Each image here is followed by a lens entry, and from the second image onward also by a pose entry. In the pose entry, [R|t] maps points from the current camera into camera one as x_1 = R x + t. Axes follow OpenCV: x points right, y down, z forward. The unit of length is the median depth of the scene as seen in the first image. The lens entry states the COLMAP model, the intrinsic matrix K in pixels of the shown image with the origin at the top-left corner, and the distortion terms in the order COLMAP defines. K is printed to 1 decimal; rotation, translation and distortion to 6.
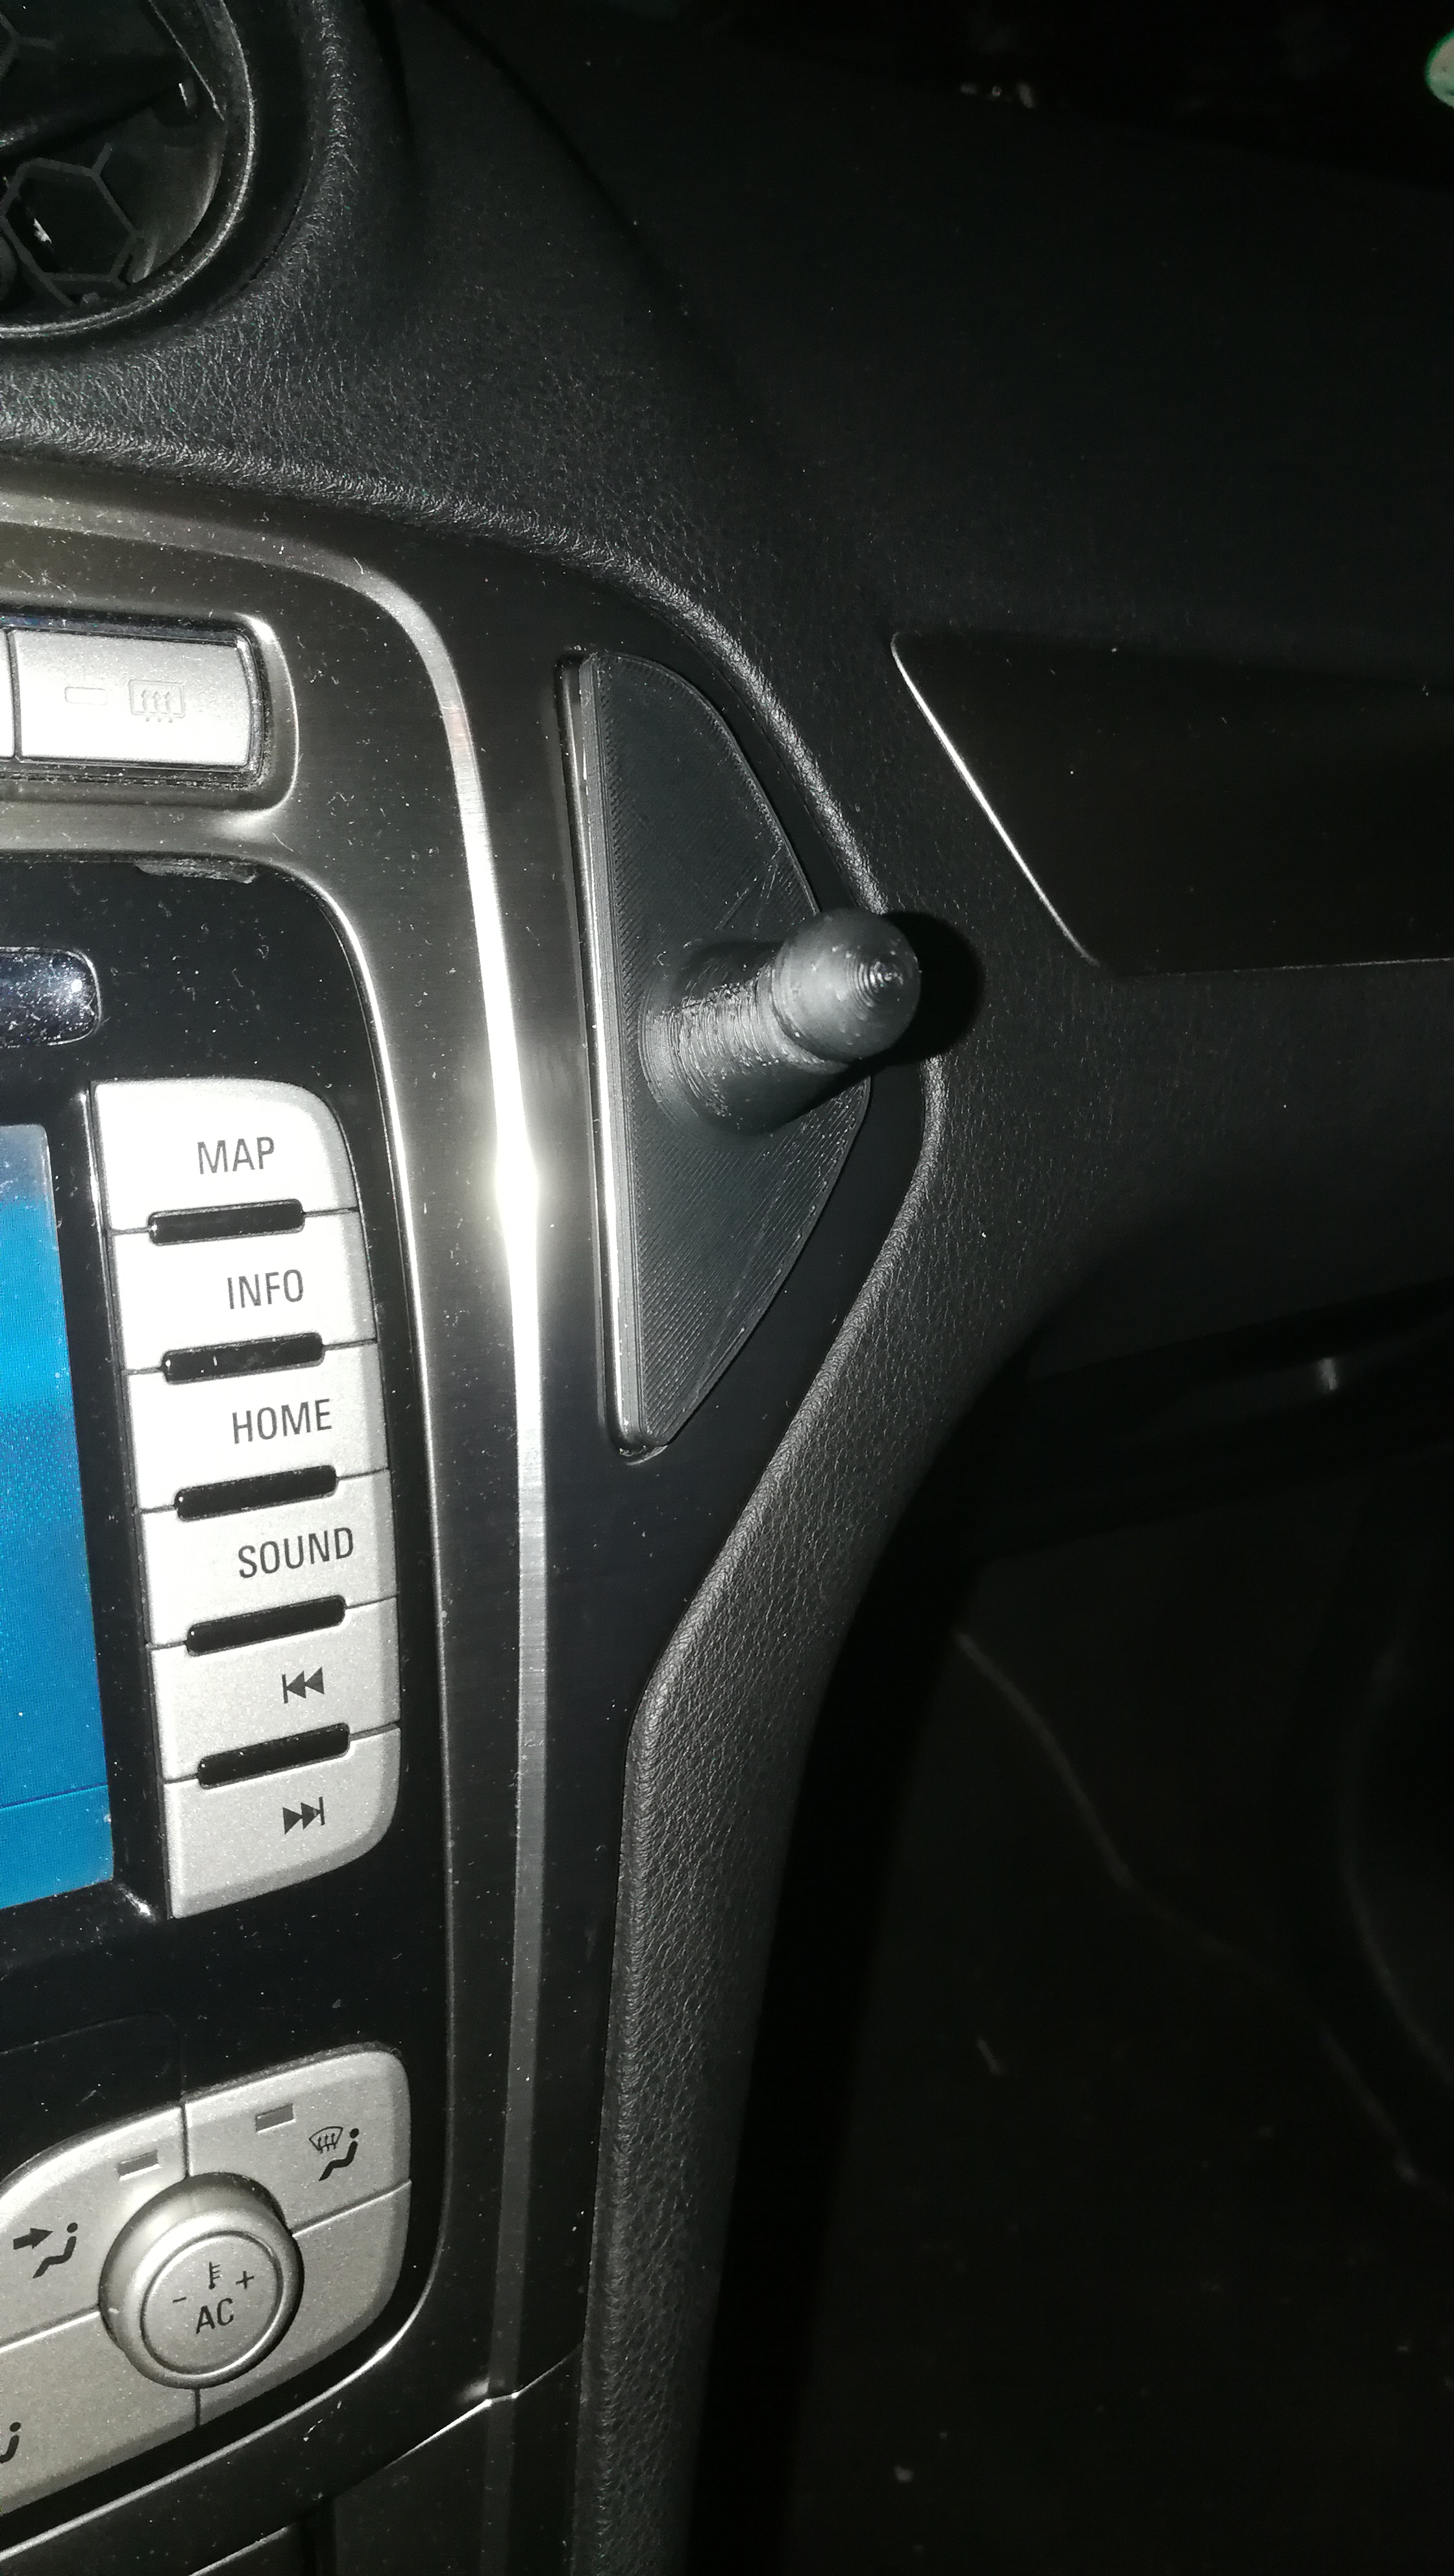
lens RADIAL K [[2054.3, 0, 723.7], [0, 2054.3, 1288.5], [0, 0, 1]] dist [0.011003, 0.001855]
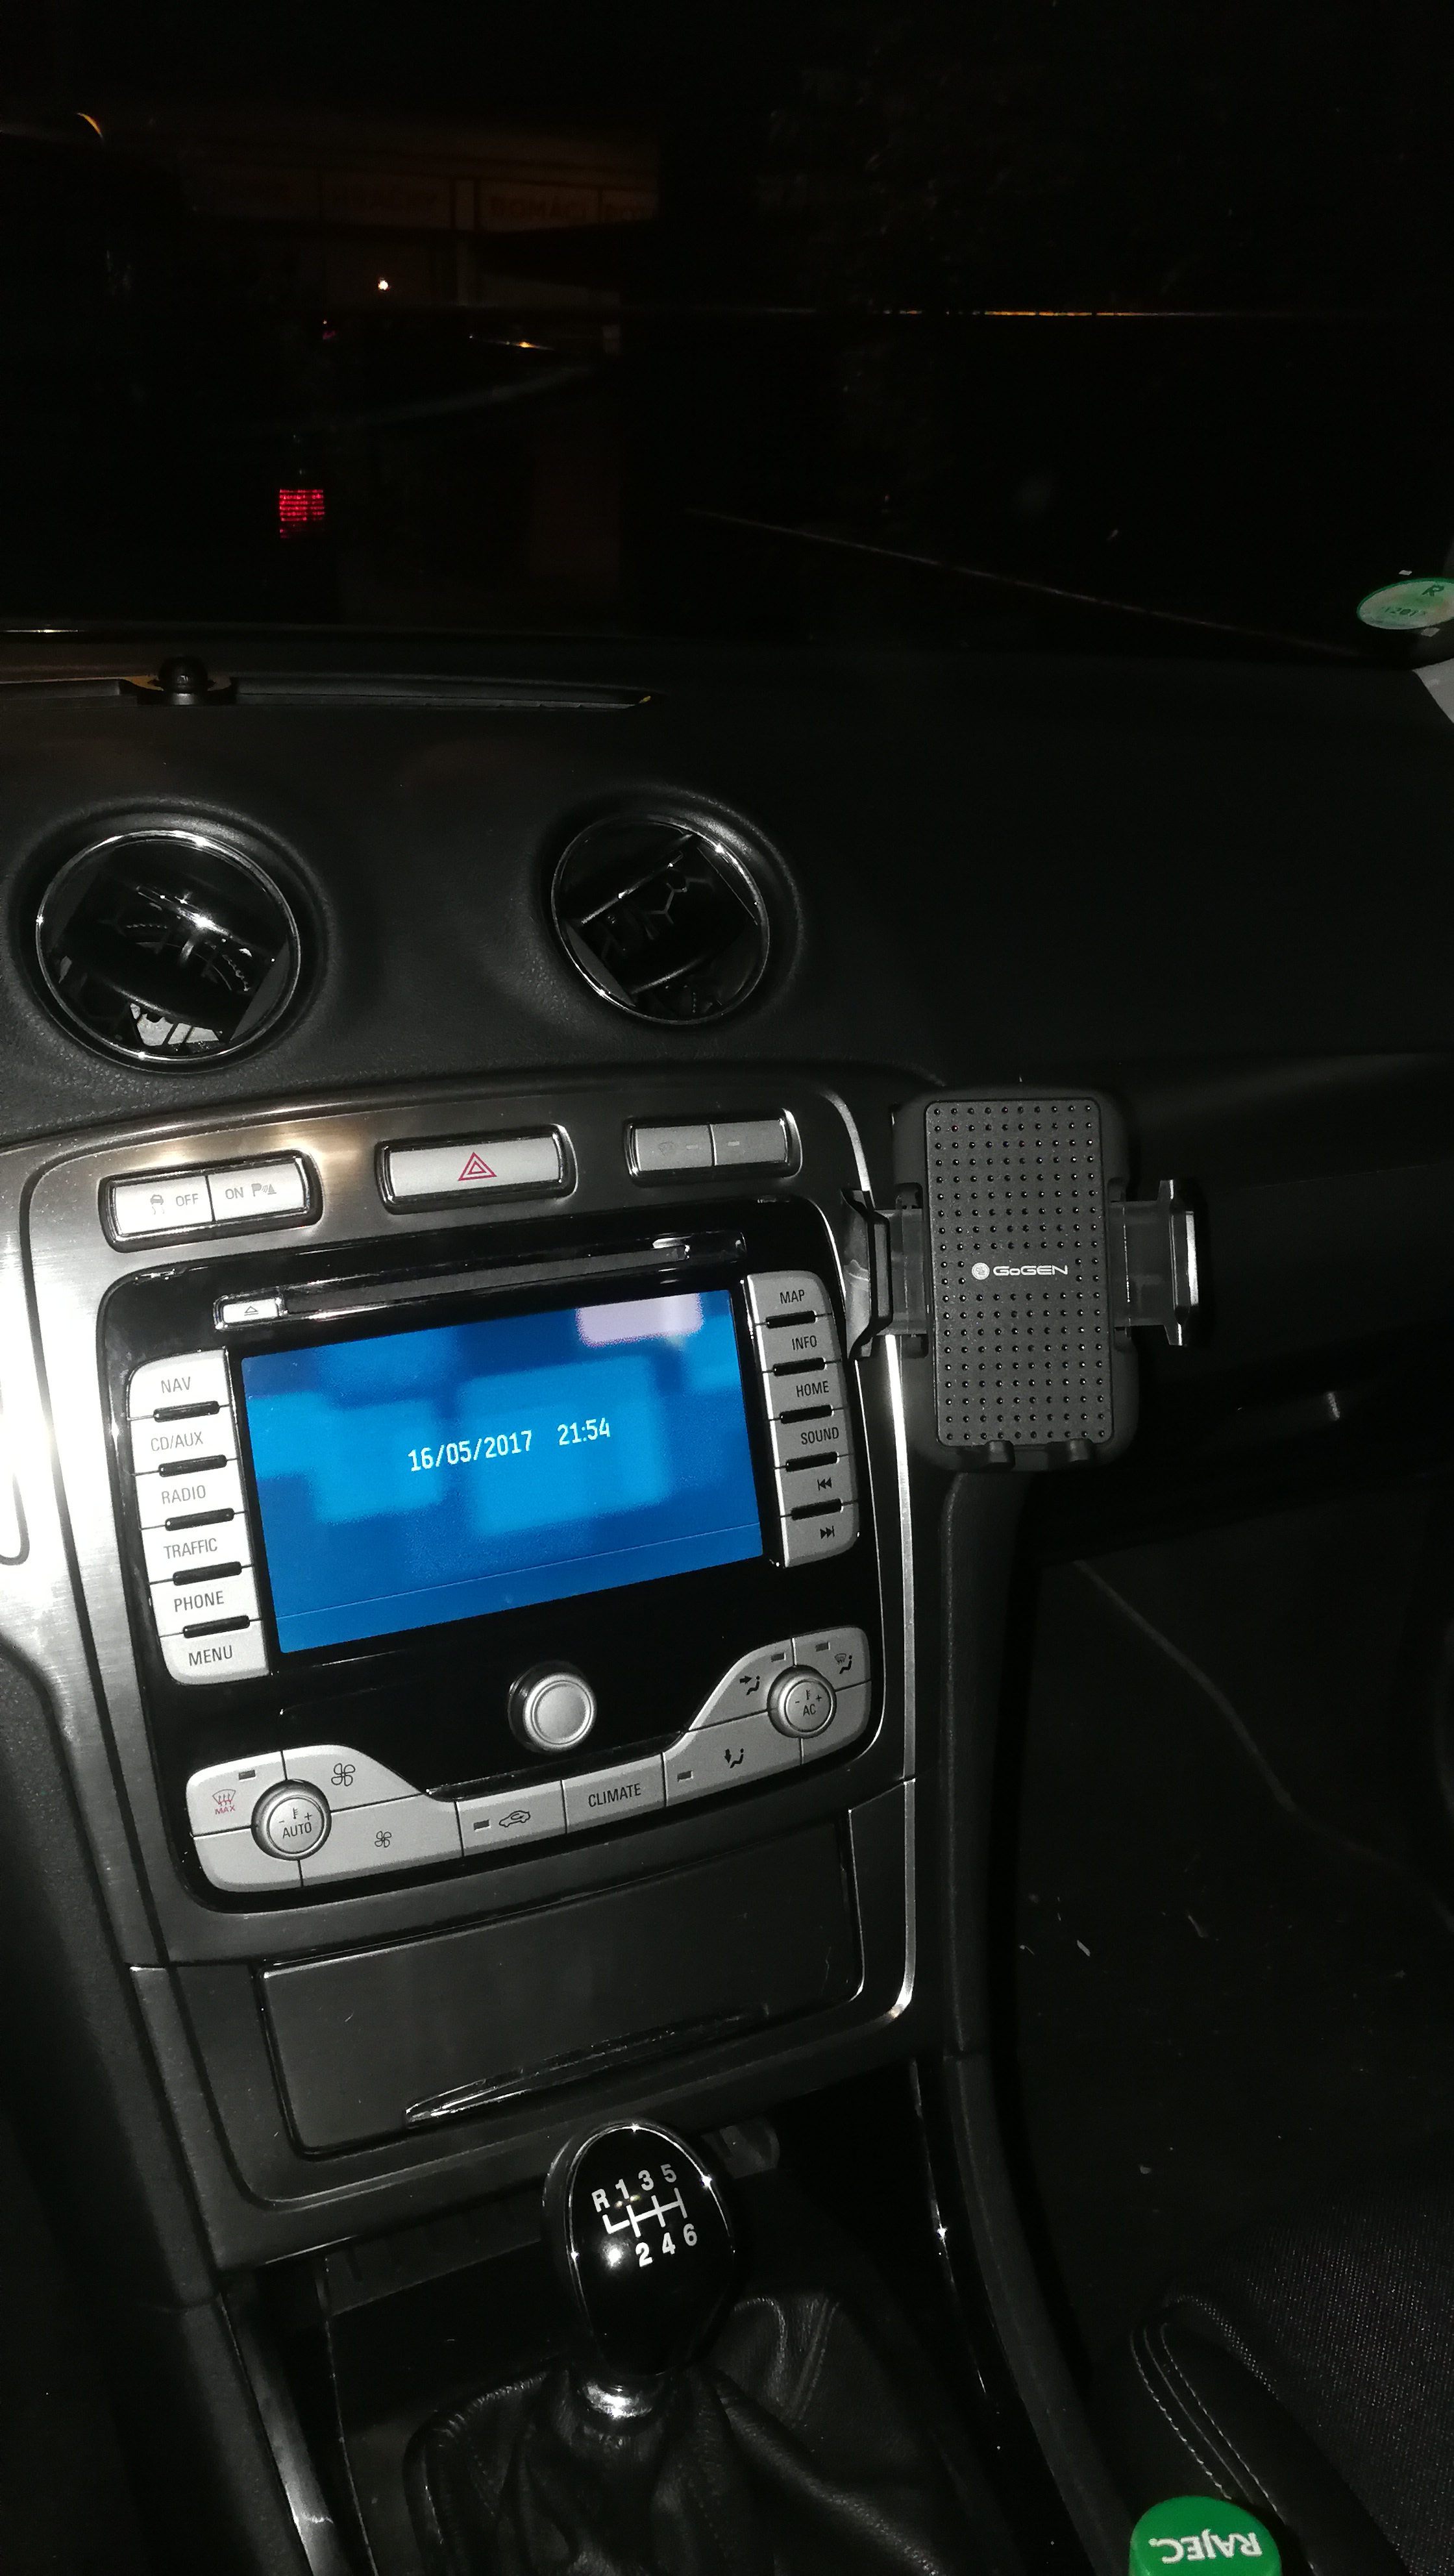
lens RADIAL K [[2054.3, 0, 727.0], [0, 2054.3, 1283.5], [0, 0, 1]] dist [0.011003, 0.001855]
pose [[0.991009, -0.071360, -0.113180, 0.000069], [0.060538, 0.993506, -0.096332, 0.183025], [0.119320, 0.088615, 0.988893, -1.806061]]
